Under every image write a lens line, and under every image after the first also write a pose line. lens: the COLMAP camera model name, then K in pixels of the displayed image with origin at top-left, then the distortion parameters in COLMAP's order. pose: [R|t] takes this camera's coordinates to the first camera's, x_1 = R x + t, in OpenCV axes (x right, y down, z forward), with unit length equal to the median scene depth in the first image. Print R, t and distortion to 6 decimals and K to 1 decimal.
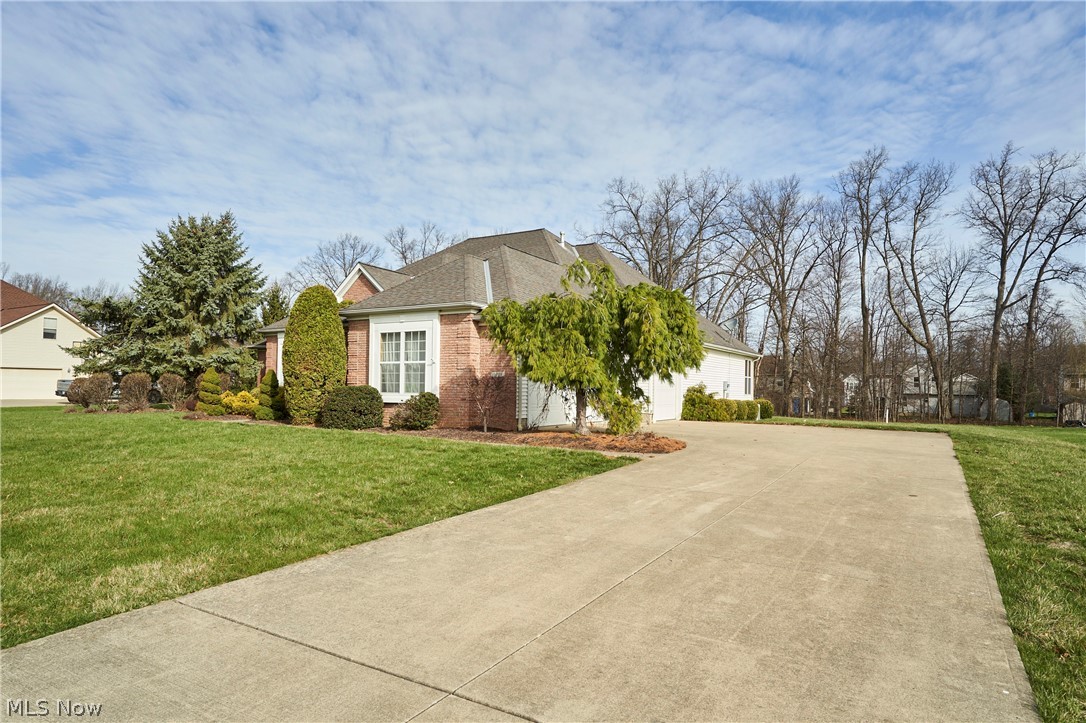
lens RADIAL K [[640.5, 0, 542.9], [0, 640.5, 364.2], [0, 0, 1]] dist [0.000412, -0.000127]
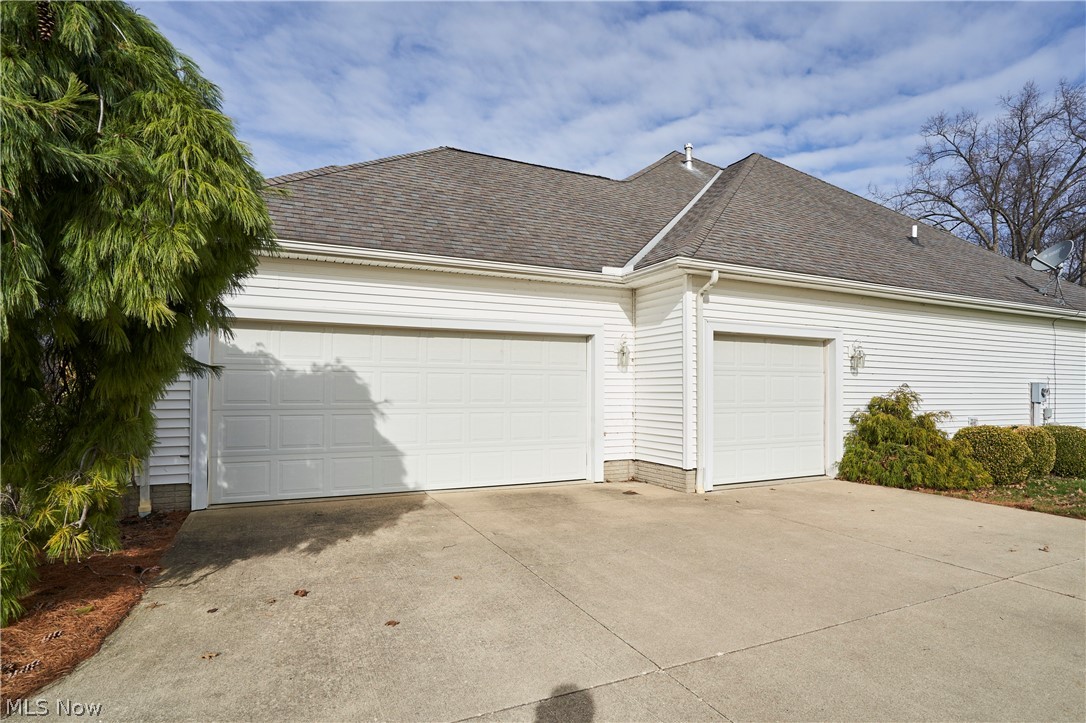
lens RADIAL K [[558.8, 0, 543.5], [0, 558.8, 383.6], [0, 0, 1]] dist [-0.012400, -0.000302]
pose [[0.832136, -0.018874, -0.554251, 0.250191], [0.027343, 0.999601, 0.007014, 0.017567], [0.553897, -0.020992, 0.832320, 0.577515]]
